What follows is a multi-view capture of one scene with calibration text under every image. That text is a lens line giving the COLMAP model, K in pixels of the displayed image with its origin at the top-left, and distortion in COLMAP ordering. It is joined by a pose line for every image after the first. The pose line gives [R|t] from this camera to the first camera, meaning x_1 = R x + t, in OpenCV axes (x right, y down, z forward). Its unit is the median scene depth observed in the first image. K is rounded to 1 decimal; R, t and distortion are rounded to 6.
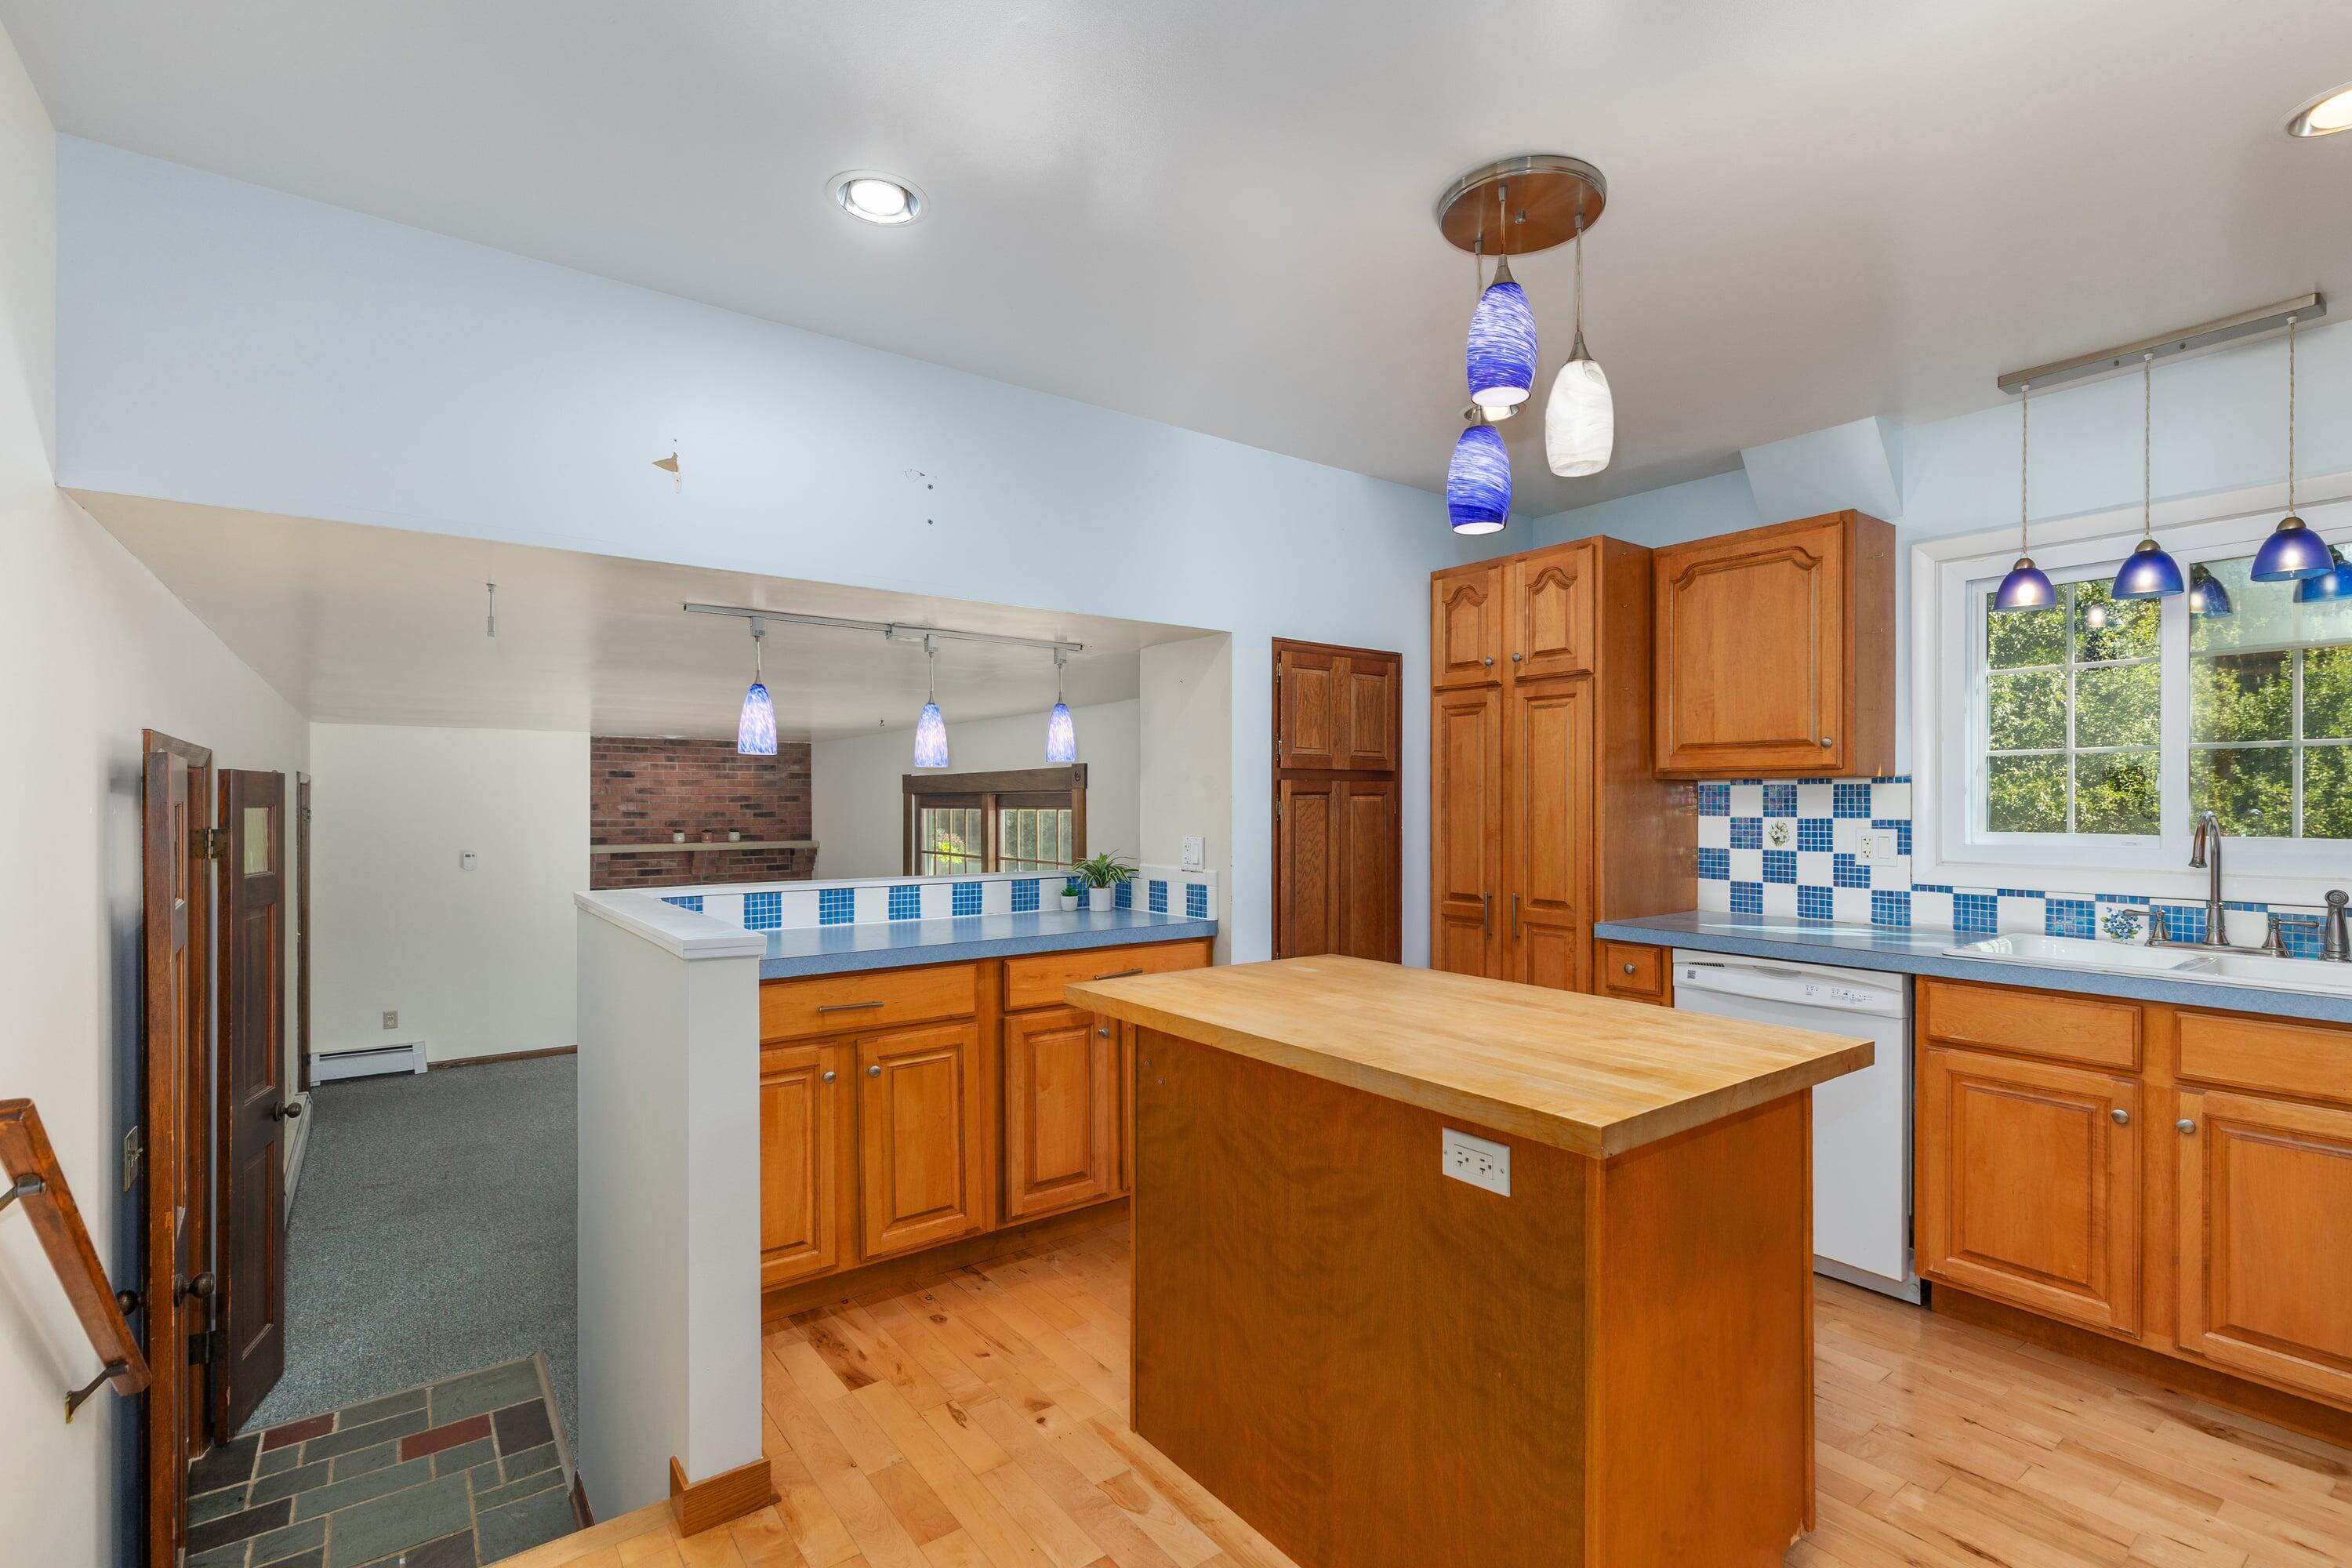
lens RADIAL K [[1072.0, 0, 1193.4], [0, 1072.0, 804.0], [0, 0, 1]] dist [0.010049, -0.002060]
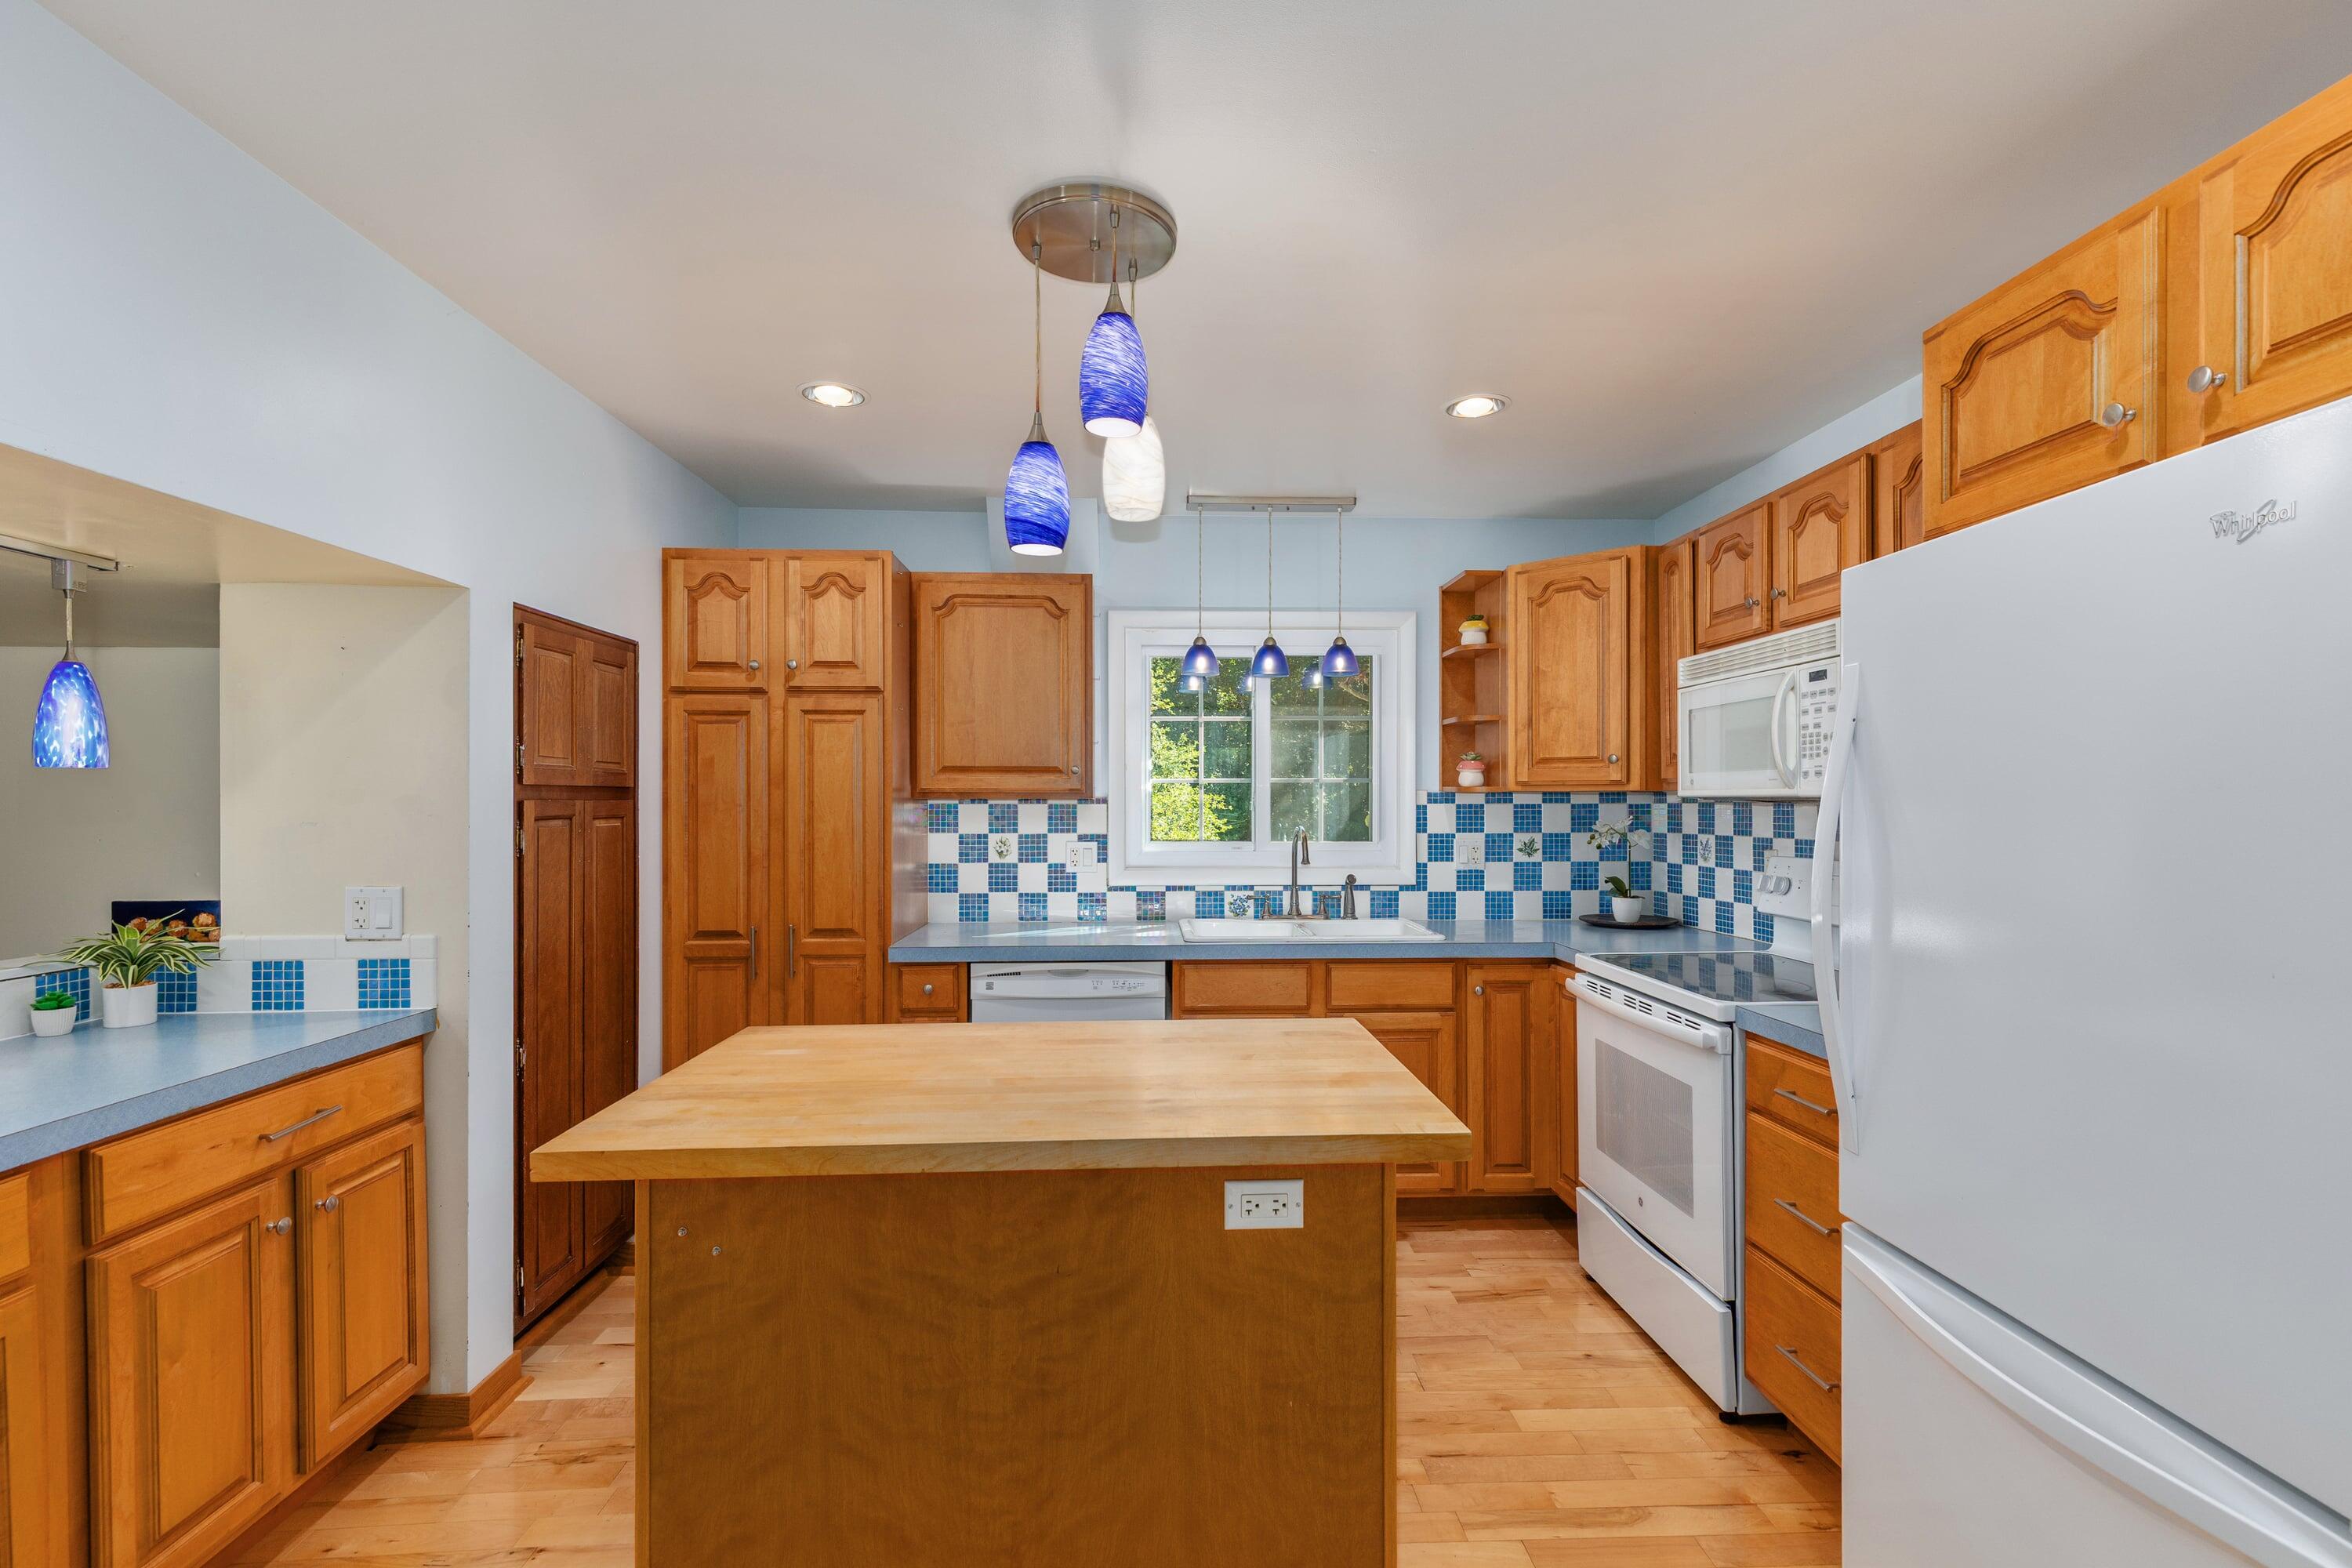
lens RADIAL K [[1072.0, 0, 1207.9], [0, 1072.0, 801.1], [0, 0, 1]] dist [0.010049, -0.002060]
pose [[0.560882, -0.001660, 0.827894, -0.303818], [0.003429, 0.999994, -0.000319, -0.023675], [-0.827889, 0.003018, 0.560884, 0.240007]]
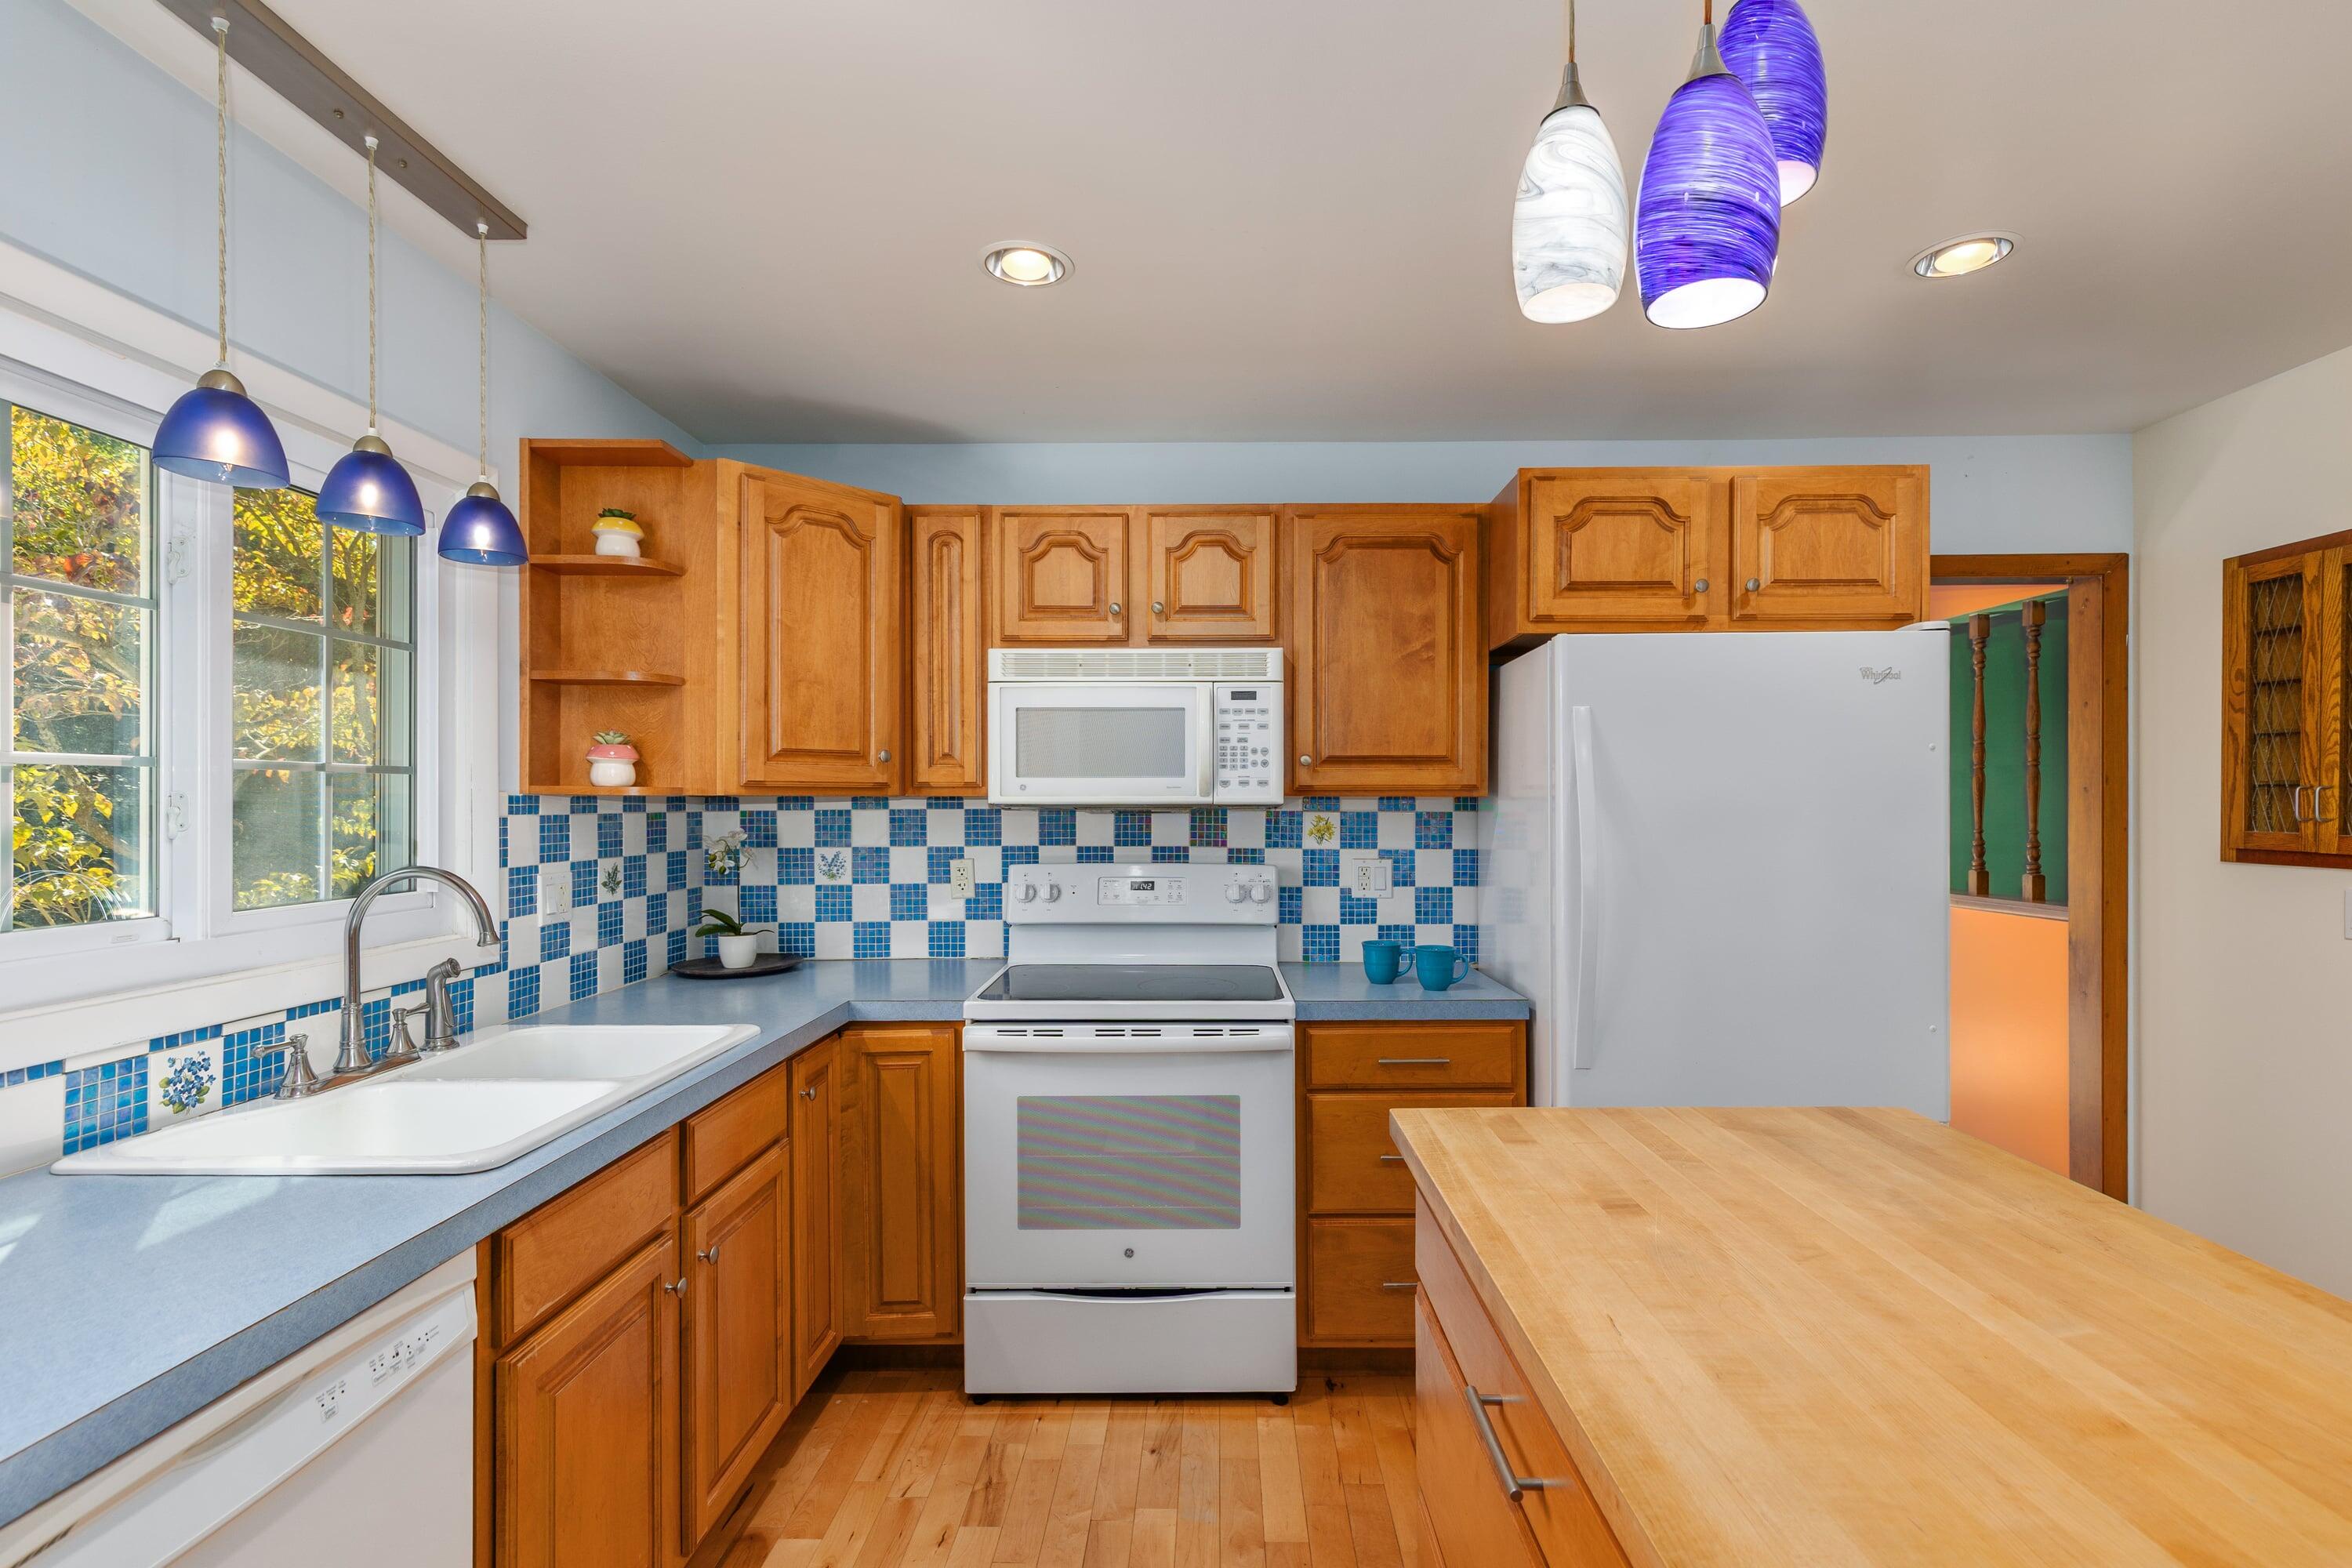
lens RADIAL K [[1072.0, 0, 1170.0], [0, 1072.0, 804.2], [0, 0, 1]] dist [0.010049, -0.002060]
pose [[-0.786385, -0.001118, 0.617736, 0.125099], [0.002412, 0.999985, 0.004881, -0.030116], [-0.617732, 0.005328, -0.786371, 1.073493]]
